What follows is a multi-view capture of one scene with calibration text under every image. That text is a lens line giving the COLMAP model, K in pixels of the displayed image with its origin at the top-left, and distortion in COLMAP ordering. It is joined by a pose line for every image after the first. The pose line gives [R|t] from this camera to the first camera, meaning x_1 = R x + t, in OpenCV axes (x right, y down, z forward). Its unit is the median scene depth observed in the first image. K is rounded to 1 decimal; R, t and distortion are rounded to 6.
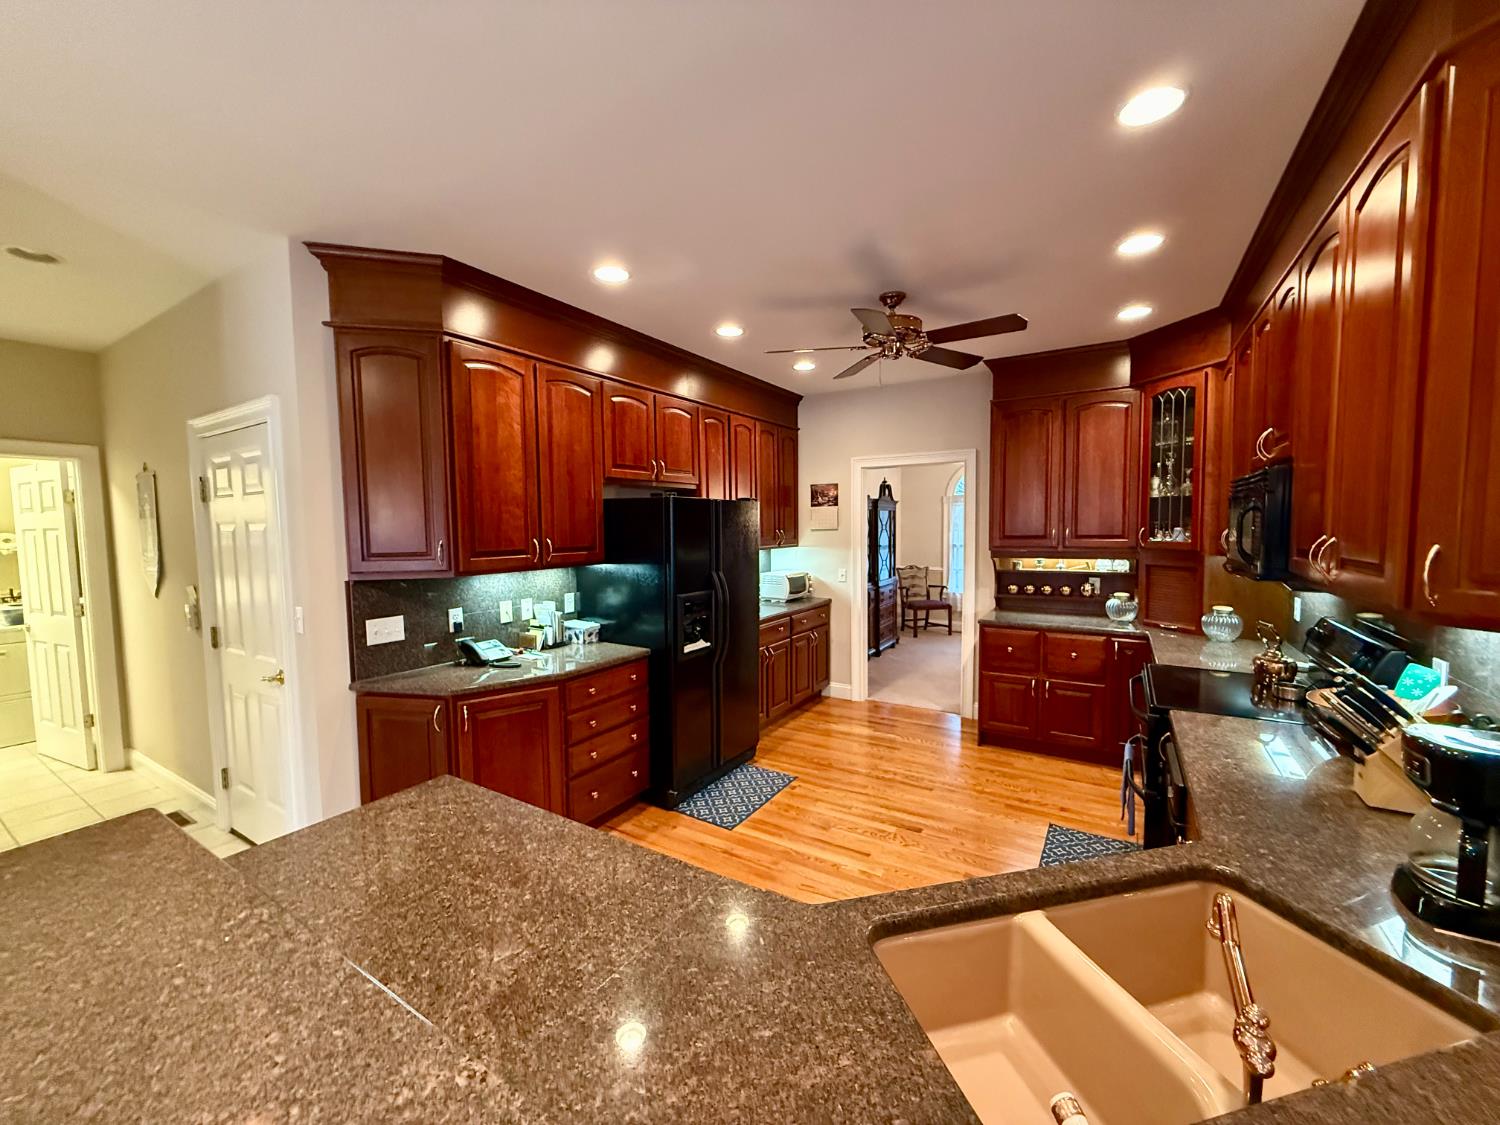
lens RADIAL K [[595.8, 0, 748.0], [0, 595.8, 565.1], [0, 0, 1]] dist [0.000121, -0.000420]
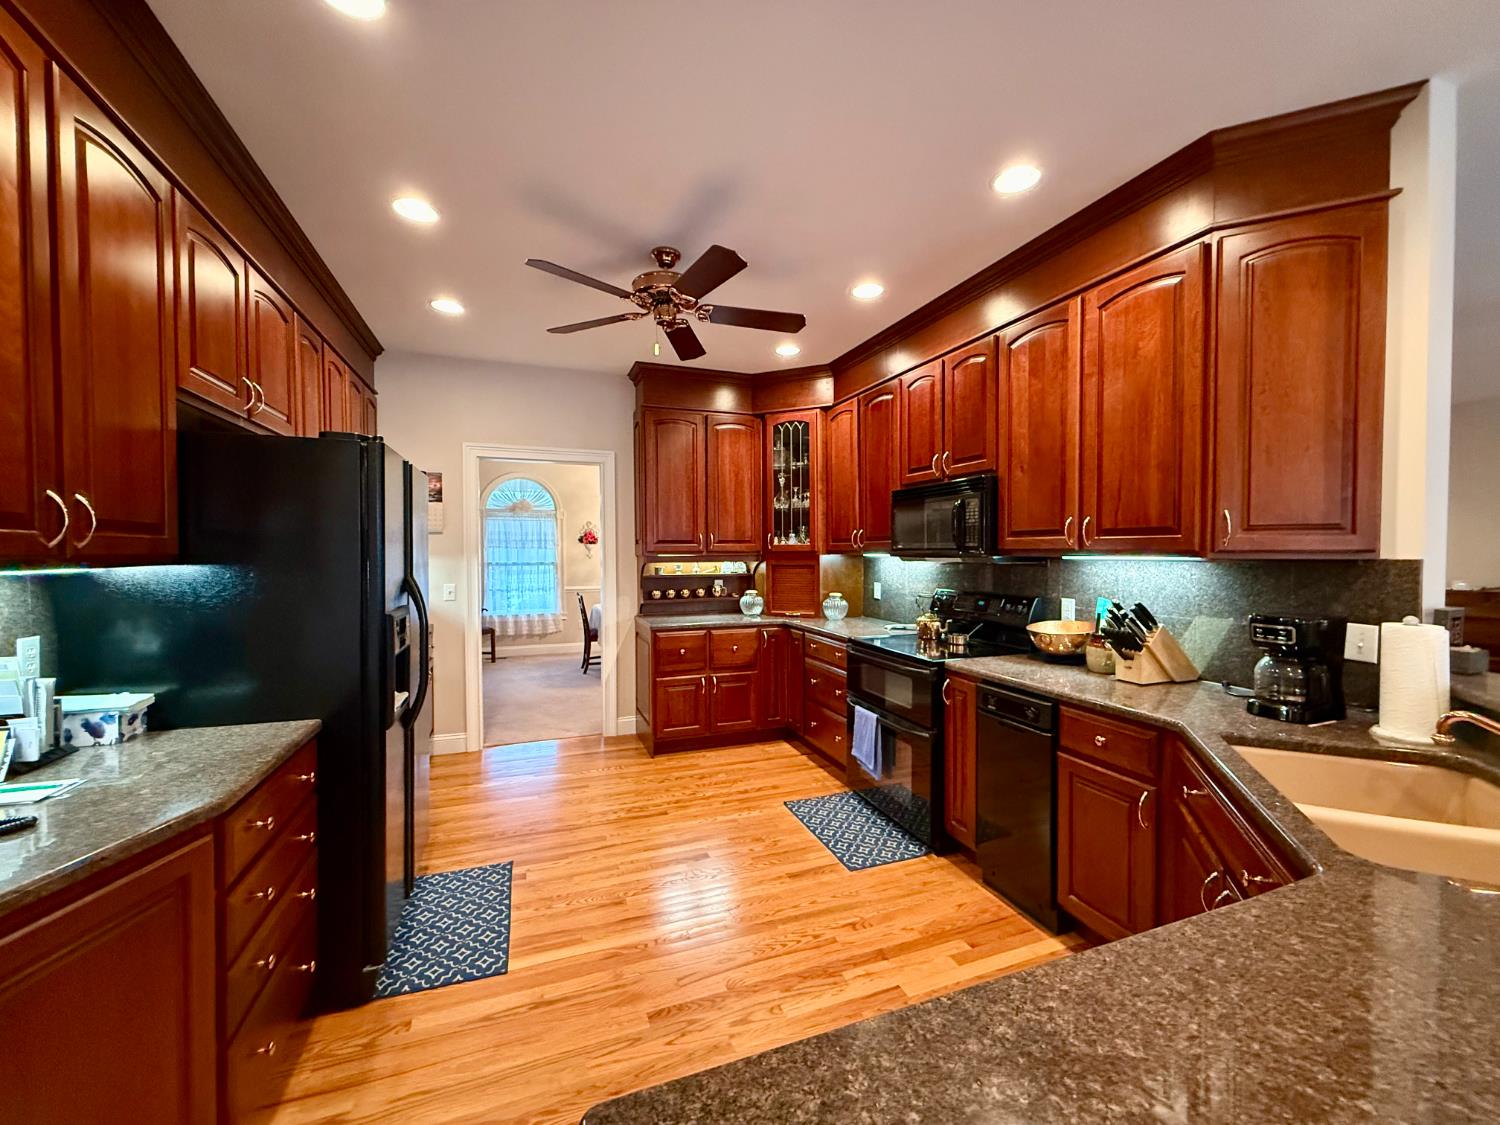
lens RADIAL K [[595.8, 0, 747.8], [0, 595.8, 565.7], [0, 0, 1]] dist [0.000121, -0.000420]
pose [[0.610301, -0.008771, 0.792121, -0.318664], [0.047884, 0.998519, -0.025837, 0.031120], [-0.790721, 0.053698, 0.609817, 0.323970]]
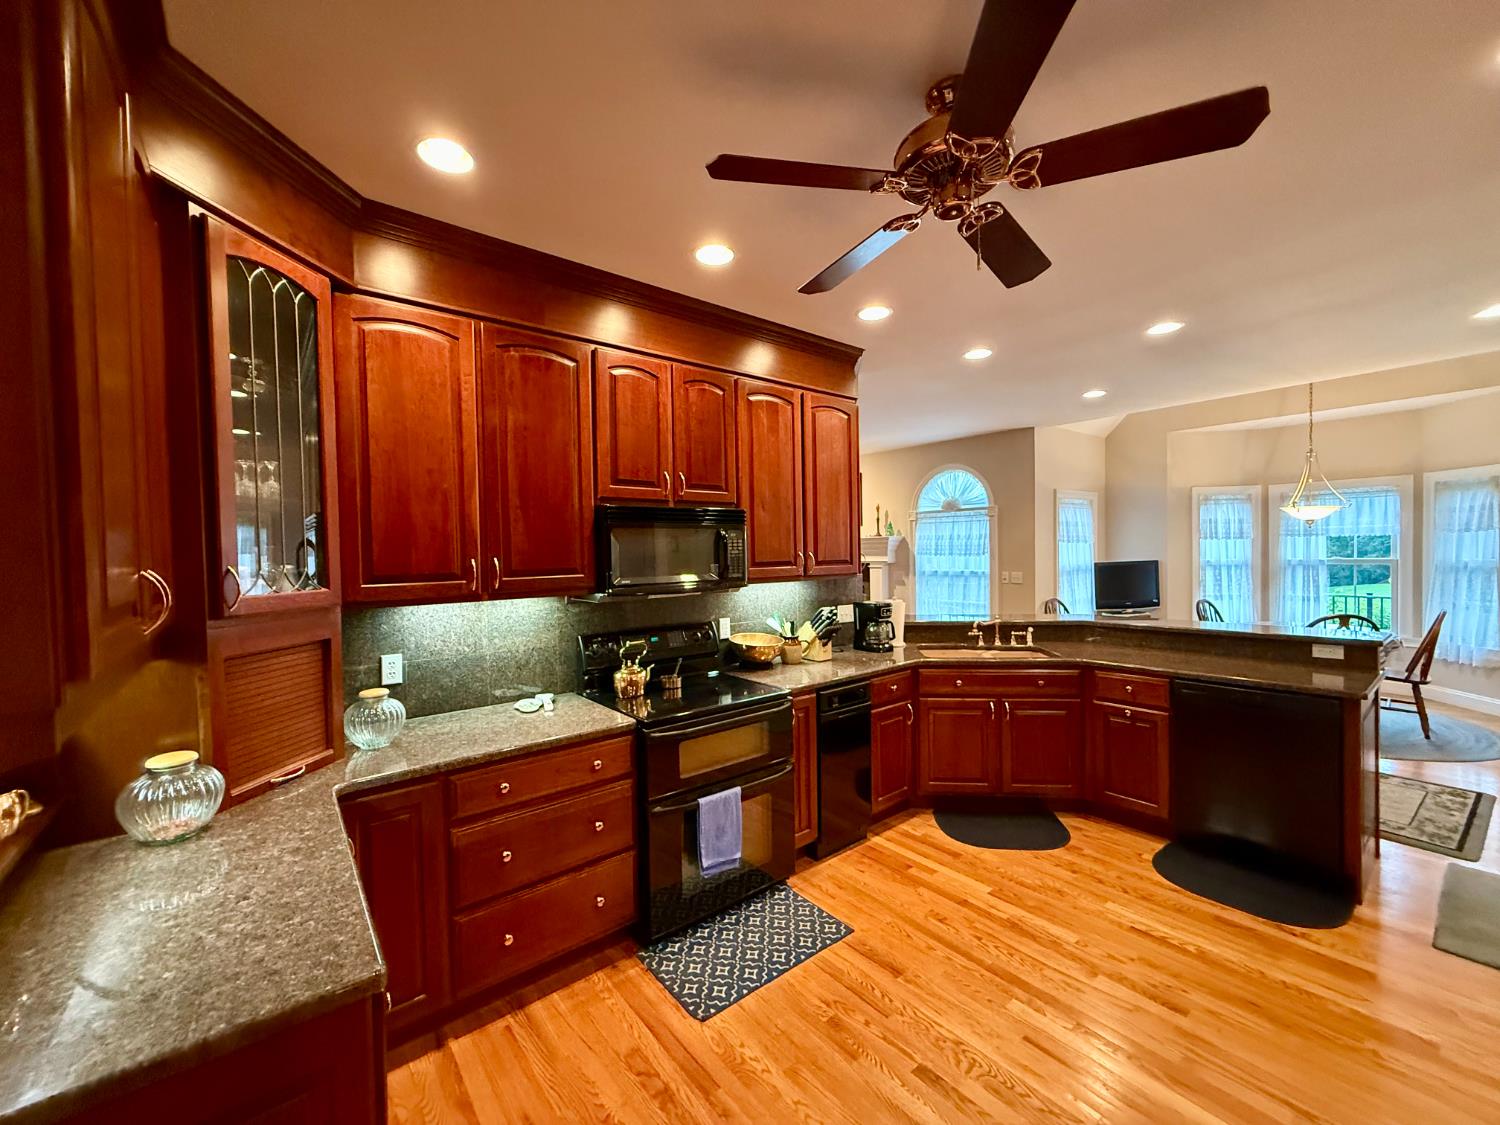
lens RADIAL K [[595.8, 0, 745.1], [0, 595.8, 559.0], [0, 0, 1]] dist [0.000121, -0.000420]
pose [[-0.943715, 0.020666, 0.330114, 0.209312], [0.047088, 0.996275, 0.072243, -0.081172], [-0.327391, 0.083721, -0.941173, 1.313779]]
